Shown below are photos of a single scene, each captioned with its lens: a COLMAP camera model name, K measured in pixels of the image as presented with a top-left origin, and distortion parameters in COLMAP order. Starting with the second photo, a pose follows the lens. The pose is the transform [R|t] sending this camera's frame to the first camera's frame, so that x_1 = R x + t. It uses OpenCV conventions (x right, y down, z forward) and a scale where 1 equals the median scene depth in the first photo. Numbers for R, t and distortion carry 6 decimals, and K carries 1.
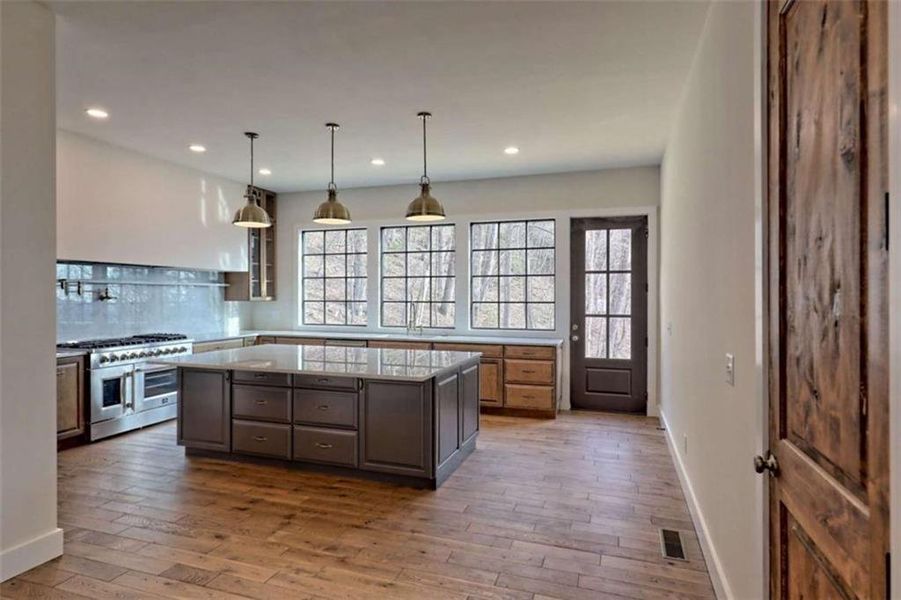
lens RADIAL K [[487.7, 0, 444.0], [0, 487.7, 300.9], [0, 0, 1]] dist [0.006281, -0.002577]
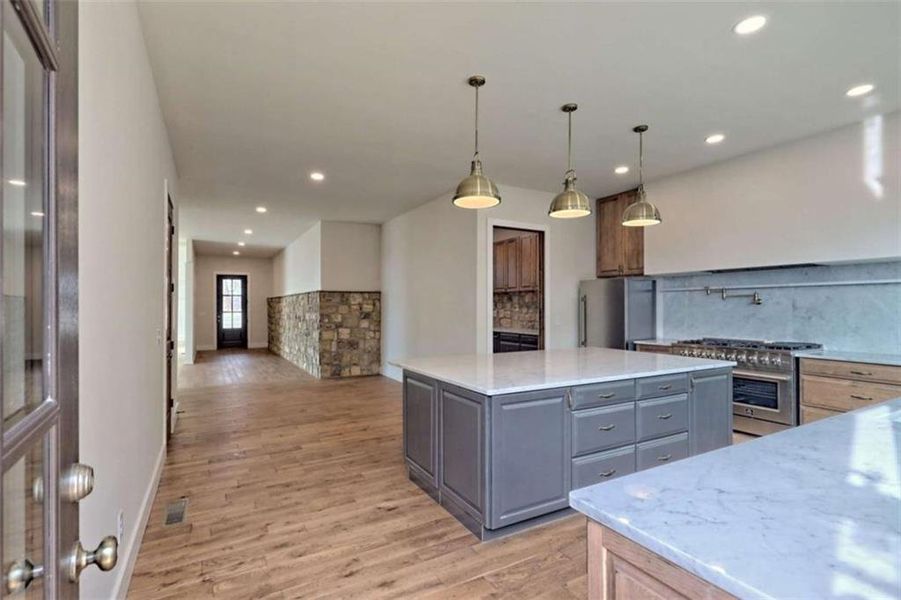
lens RADIAL K [[434.0, 0, 444.4], [0, 434.0, 306.0], [0, 0, 1]] dist [0.006389, -0.001416]
pose [[-0.642650, 0.006318, -0.766133, 0.369058], [0.002823, 0.999979, 0.005879, -0.005233], [0.766154, 0.001615, -0.642655, 0.941707]]
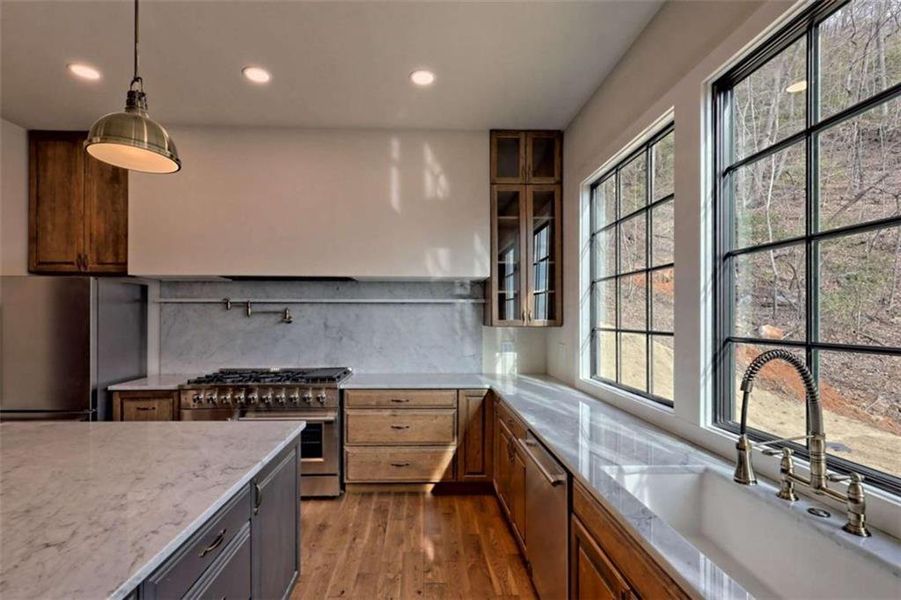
lens RADIAL K [[434.0, 0, 448.1], [0, 434.0, 315.7], [0, 0, 1]] dist [0.006389, -0.001416]
pose [[0.377839, -0.000175, -0.925871, 0.070139], [-0.007574, 0.999966, -0.003280, -0.012490], [0.925840, 0.008252, 0.377825, 0.845036]]
